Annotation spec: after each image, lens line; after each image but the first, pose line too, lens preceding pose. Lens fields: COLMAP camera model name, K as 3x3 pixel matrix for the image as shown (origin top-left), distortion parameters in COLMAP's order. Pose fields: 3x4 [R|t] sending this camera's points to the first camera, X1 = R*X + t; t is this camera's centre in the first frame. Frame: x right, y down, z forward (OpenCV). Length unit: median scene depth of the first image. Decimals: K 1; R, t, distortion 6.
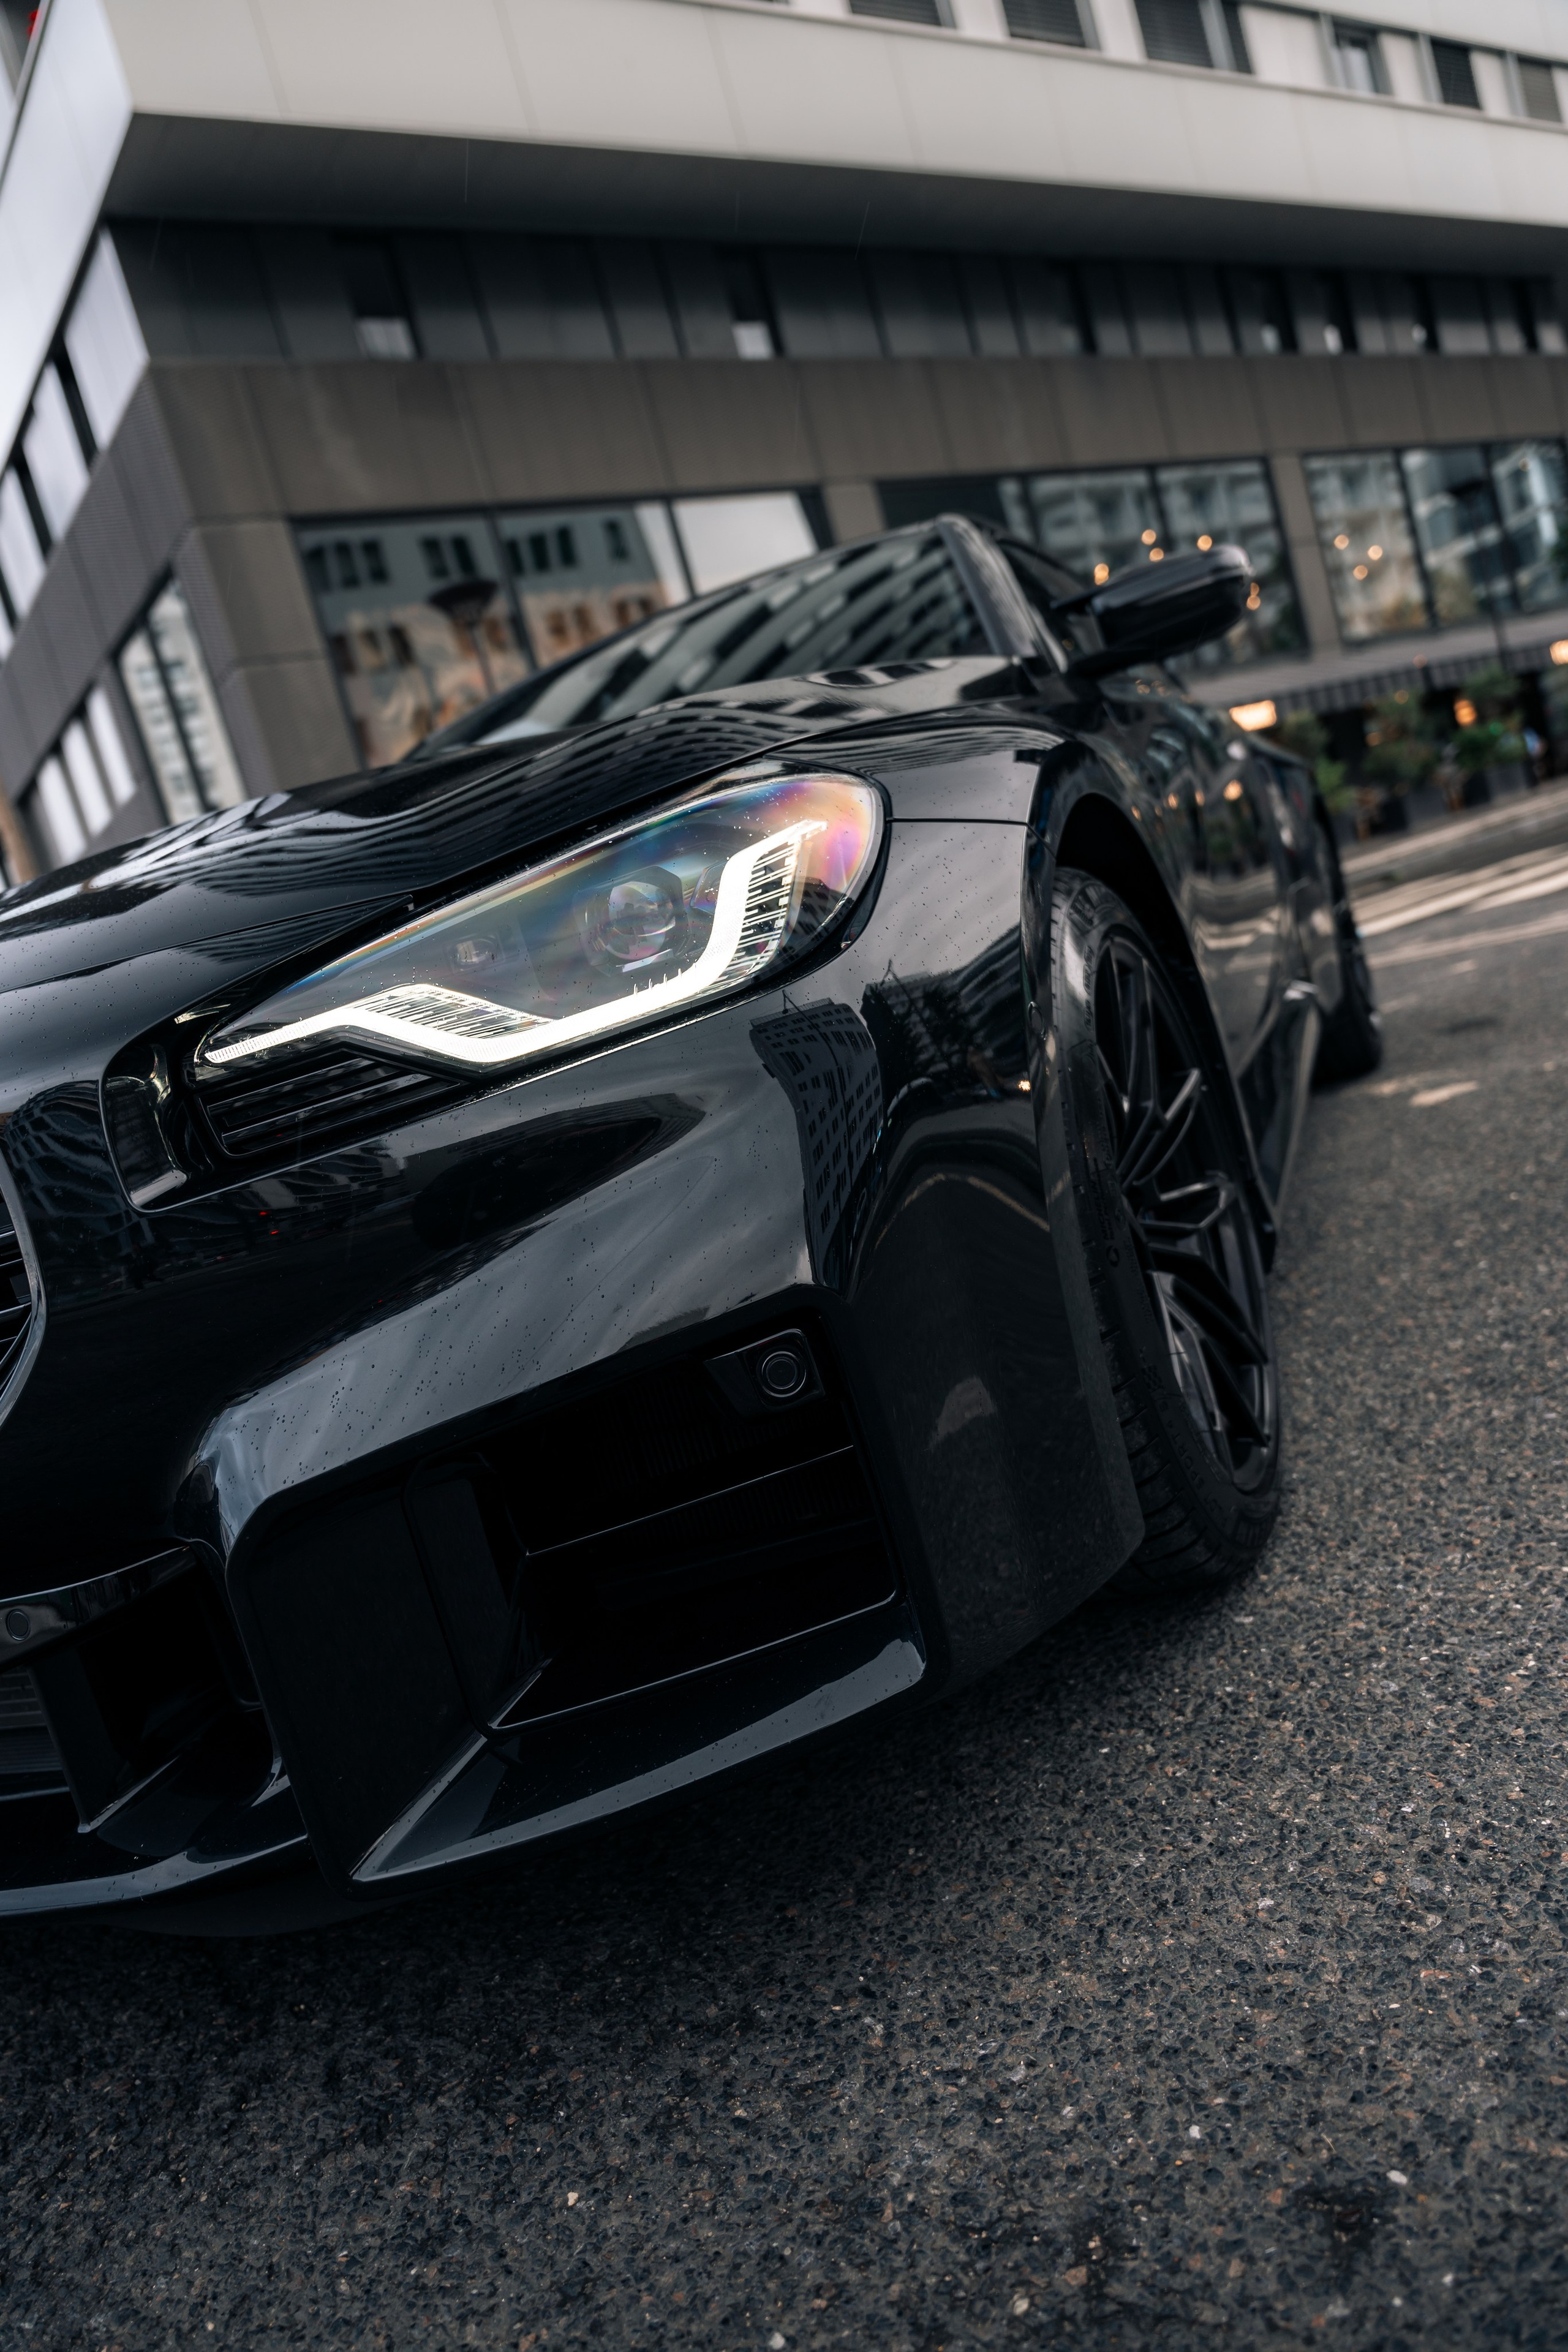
lens RADIAL K [[1545.8, 0, 784.0], [0, 1545.8, 1176.0], [0, 0, 1]] dist [0.000224, -0.001467]
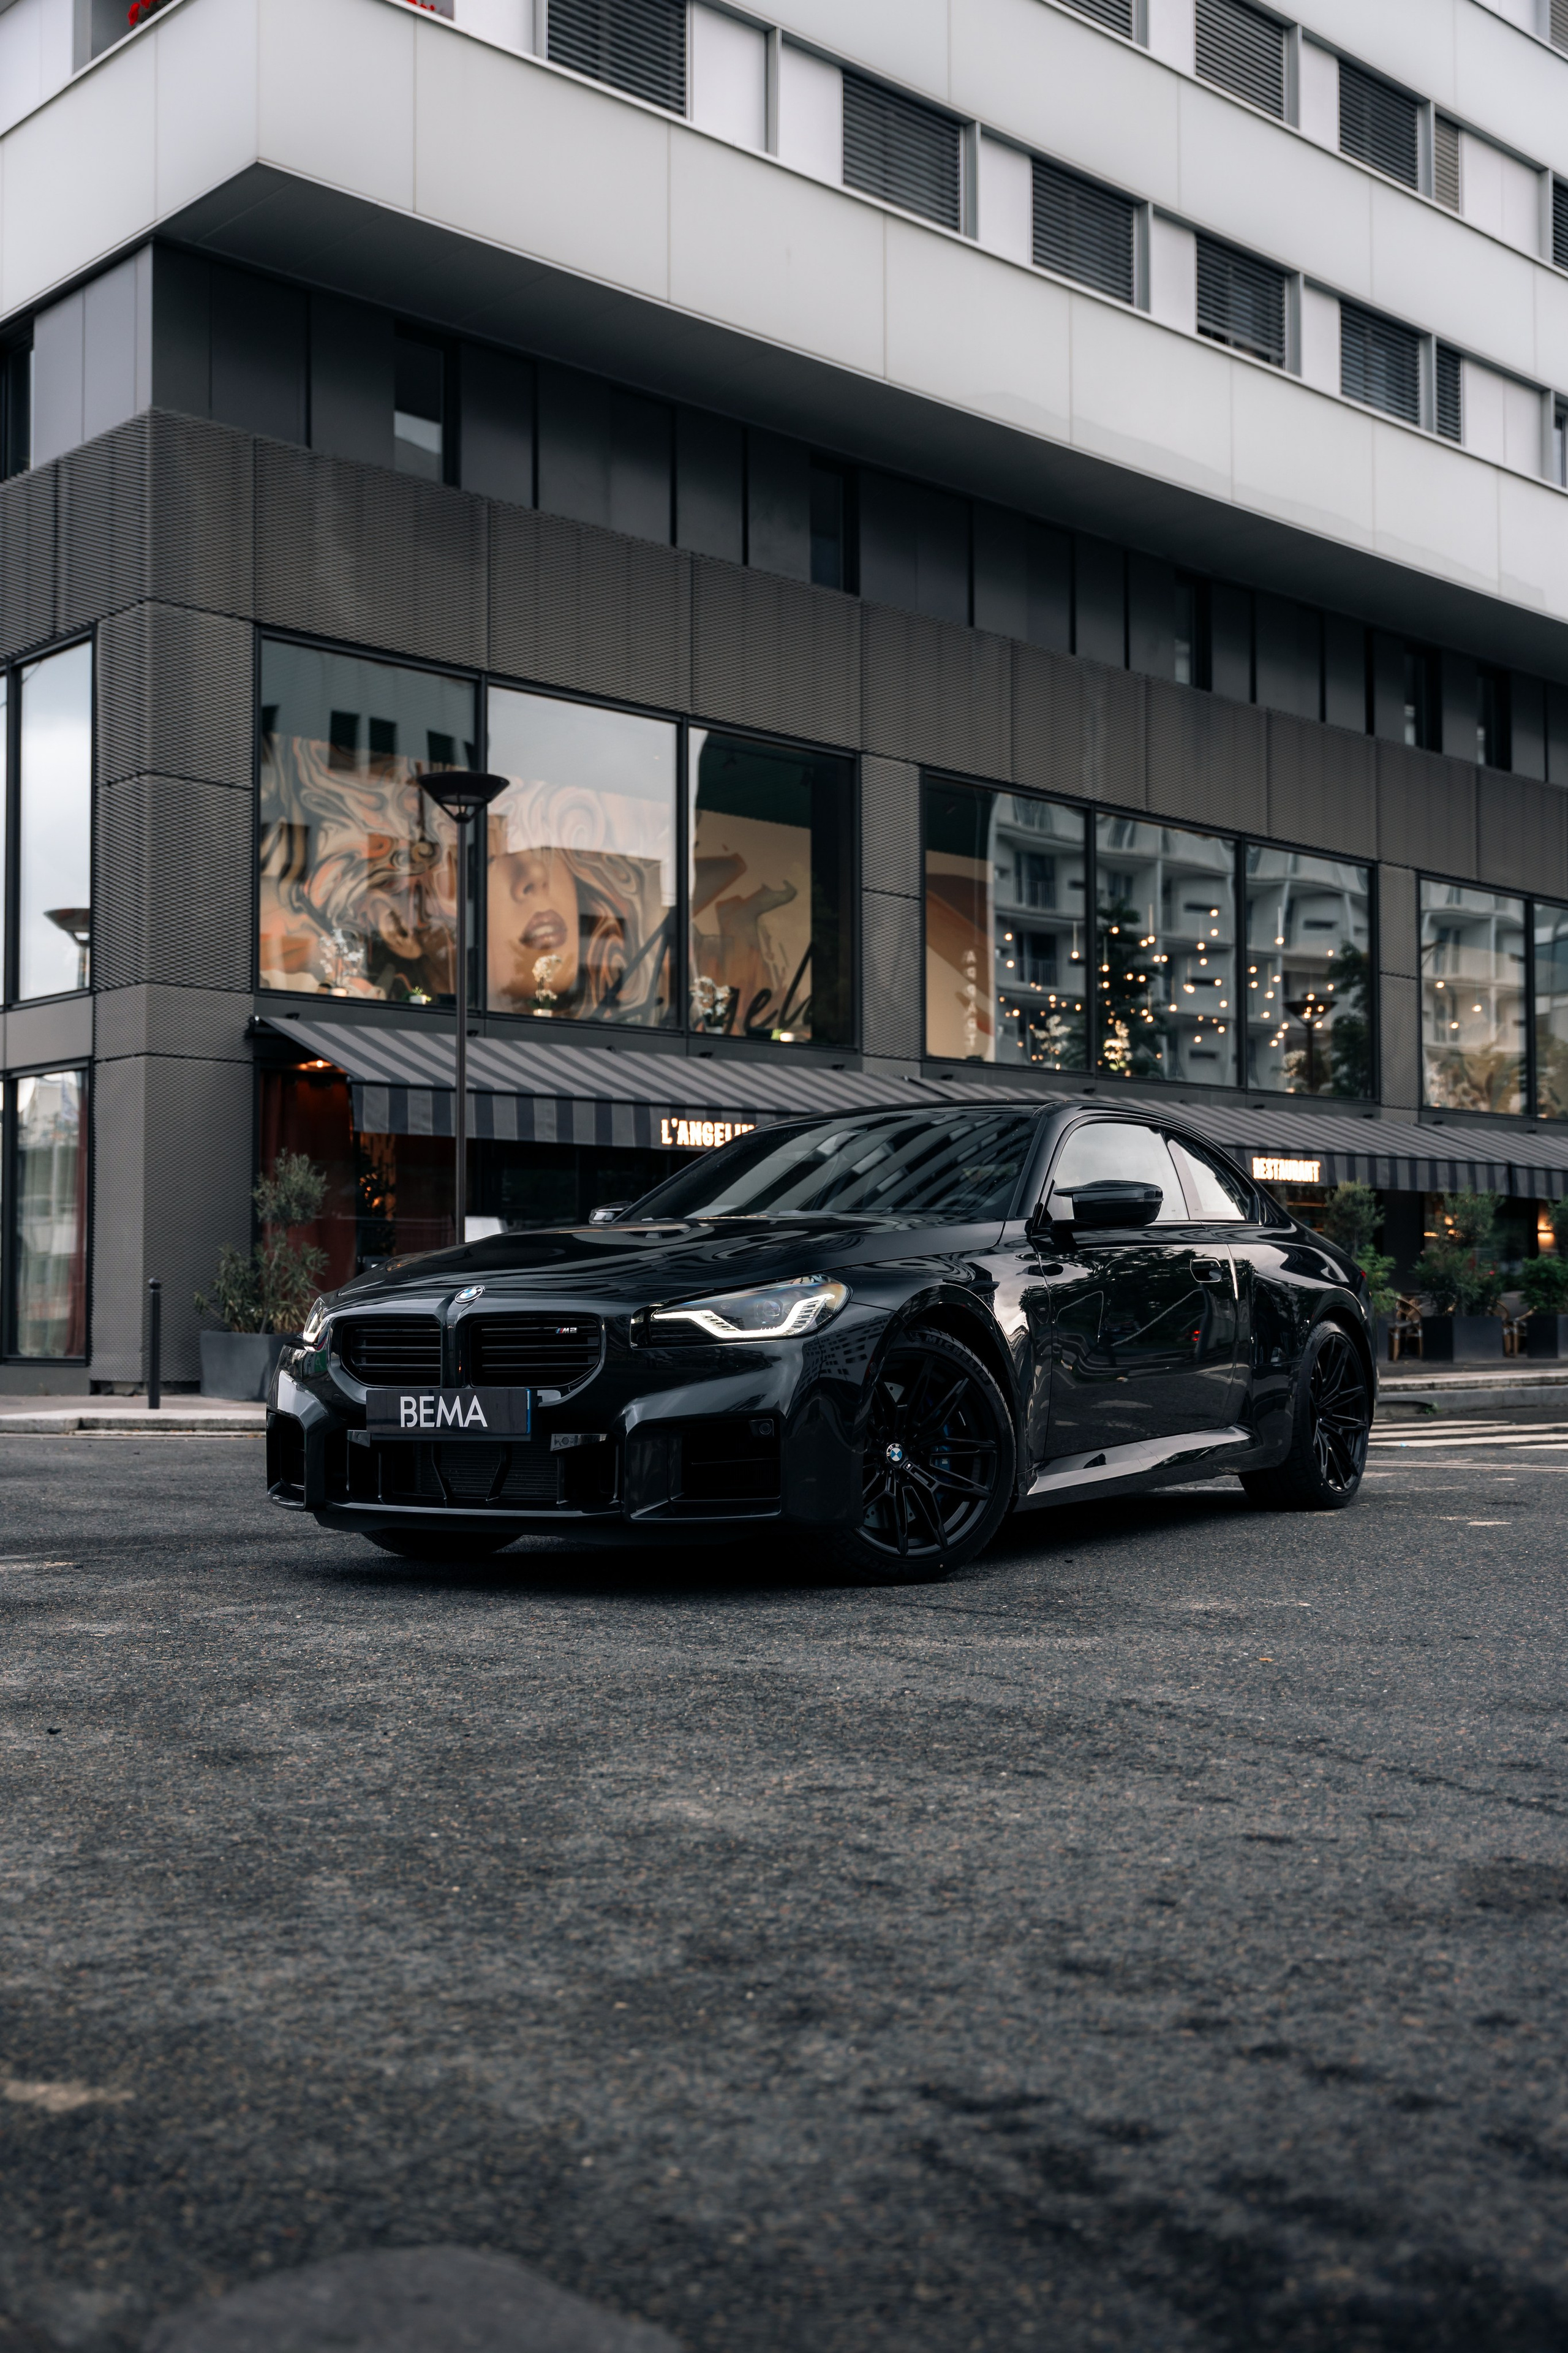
lens RADIAL K [[2456.0, 0, 784.0], [0, 2456.0, 1176.5], [0, 0, 1]] dist [0.070965, -0.009251]
pose [[0.954452, 0.277981, 0.108386, -0.083690], [-0.251259, 0.944761, -0.210465, 0.038237], [-0.160904, 0.173646, 0.971574, -0.185646]]
